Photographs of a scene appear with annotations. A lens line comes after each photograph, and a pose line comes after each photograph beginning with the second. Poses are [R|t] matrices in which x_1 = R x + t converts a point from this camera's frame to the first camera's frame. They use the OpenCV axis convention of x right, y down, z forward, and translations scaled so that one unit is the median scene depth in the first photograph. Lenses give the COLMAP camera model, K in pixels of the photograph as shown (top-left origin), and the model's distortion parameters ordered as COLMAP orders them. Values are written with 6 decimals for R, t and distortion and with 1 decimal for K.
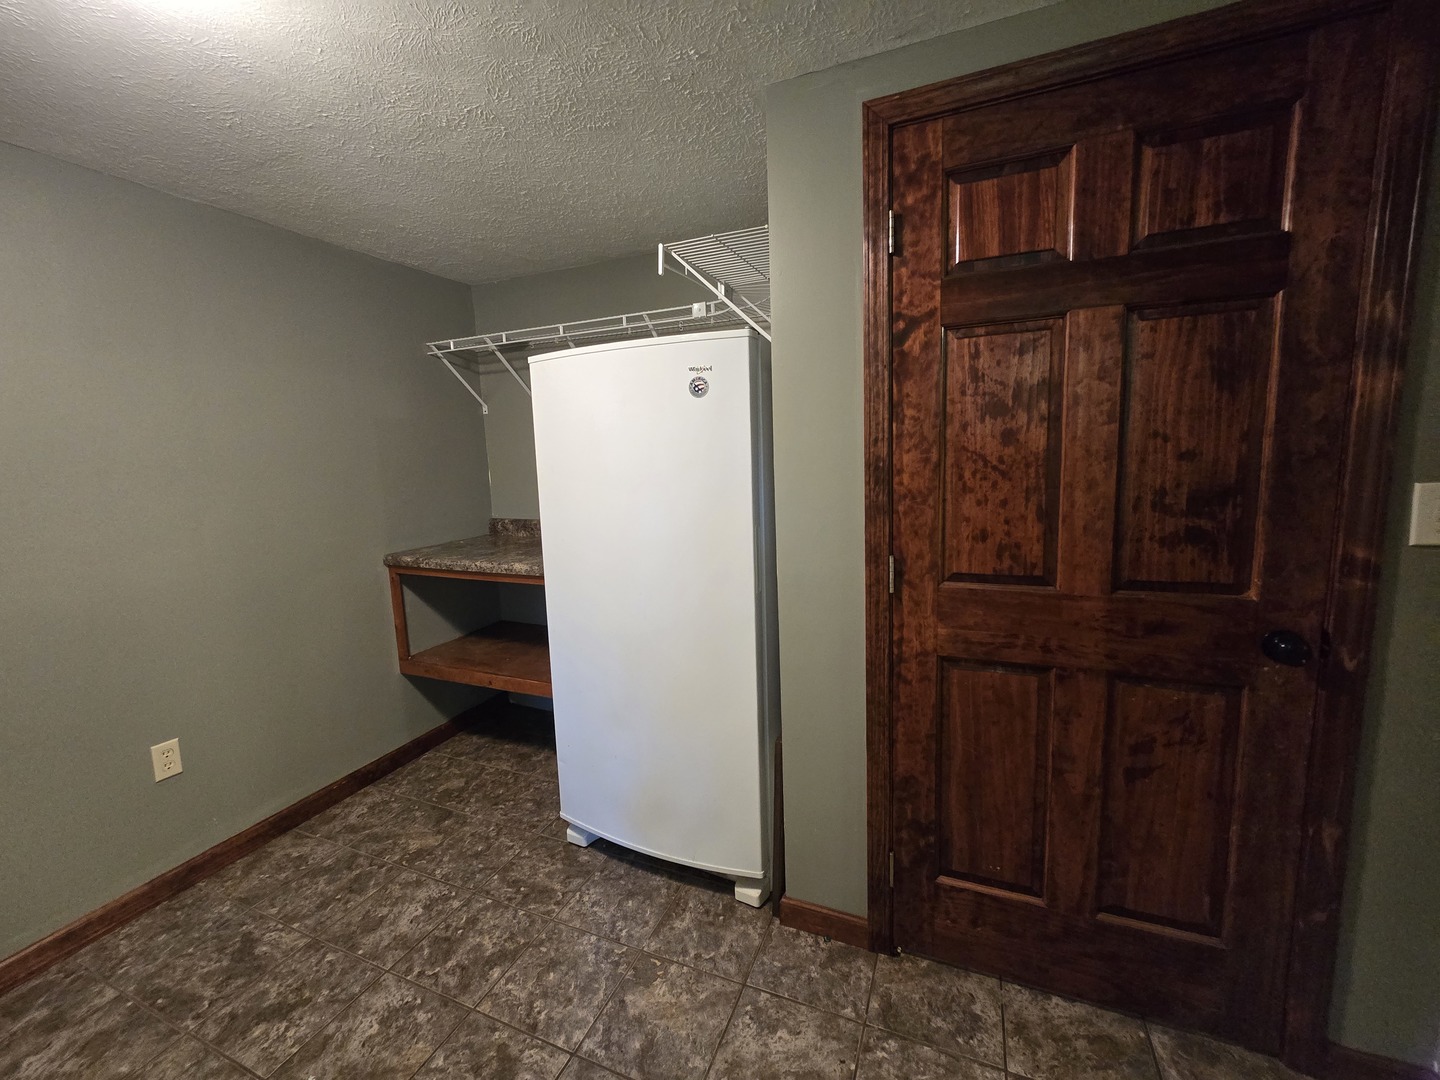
lens RADIAL K [[597.2, 0, 715.2], [0, 597.2, 534.3], [0, 0, 1]] dist [0.002117, 0.001108]
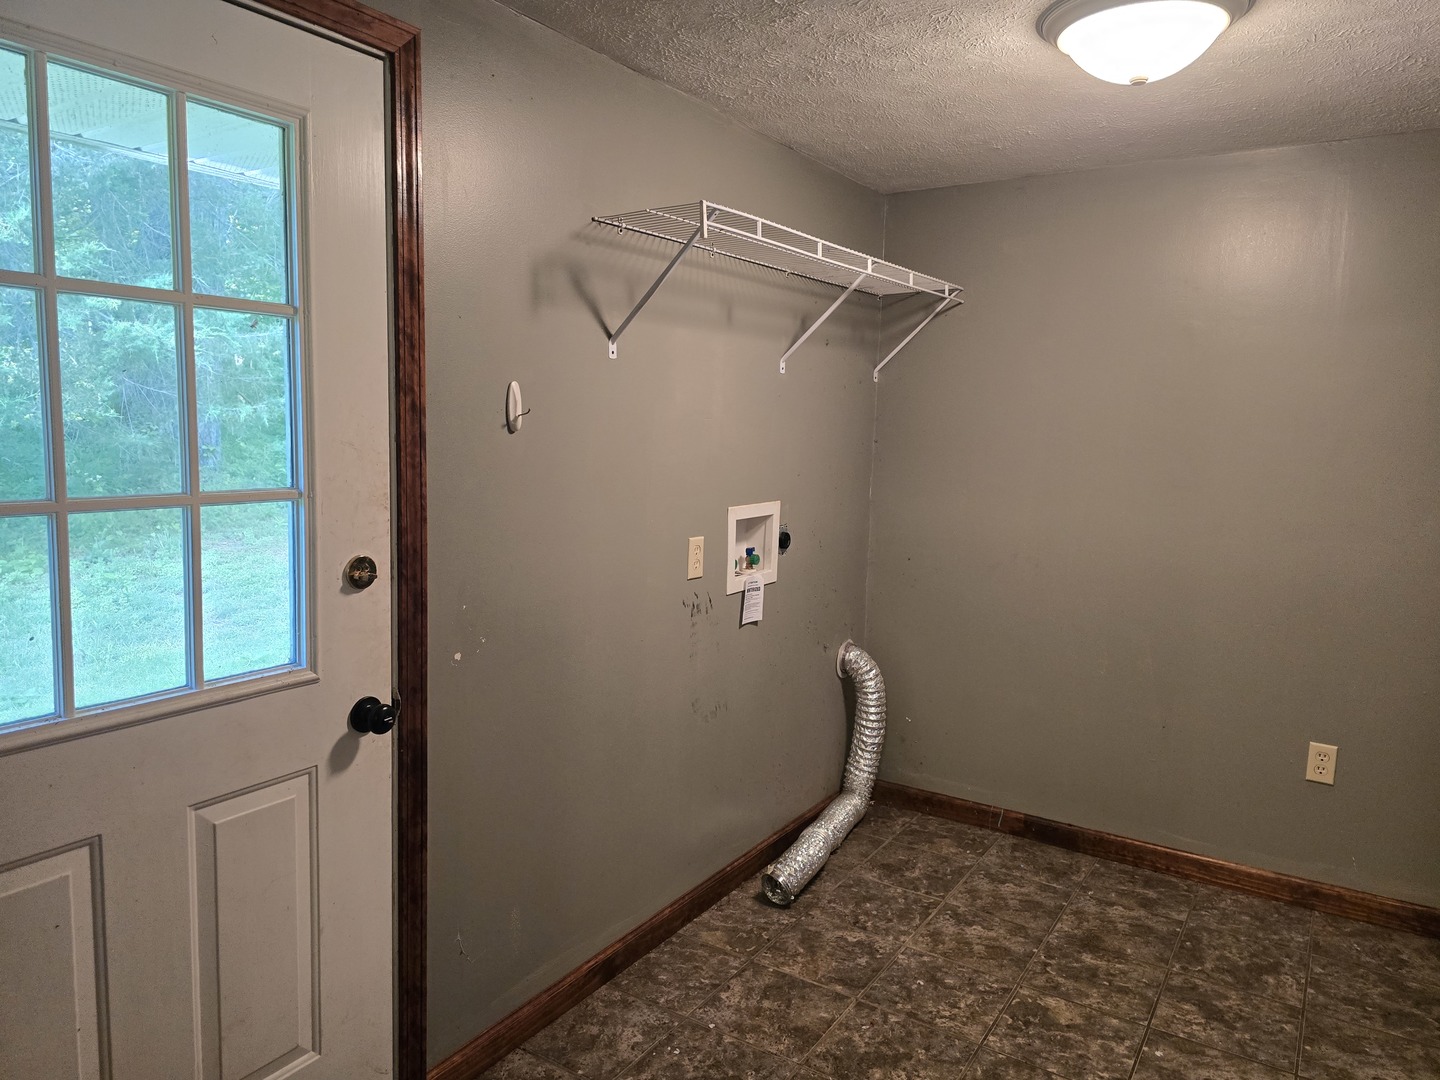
lens RADIAL K [[977.8, 0, 719.7], [0, 977.8, 538.1], [0, 0, 1]] dist [0.027828, -0.004853]
pose [[-0.156911, 0.148495, -0.976385, 0.783106], [-0.156212, 0.972455, 0.173002, -0.091570], [0.975180, 0.179669, -0.129392, 0.277552]]
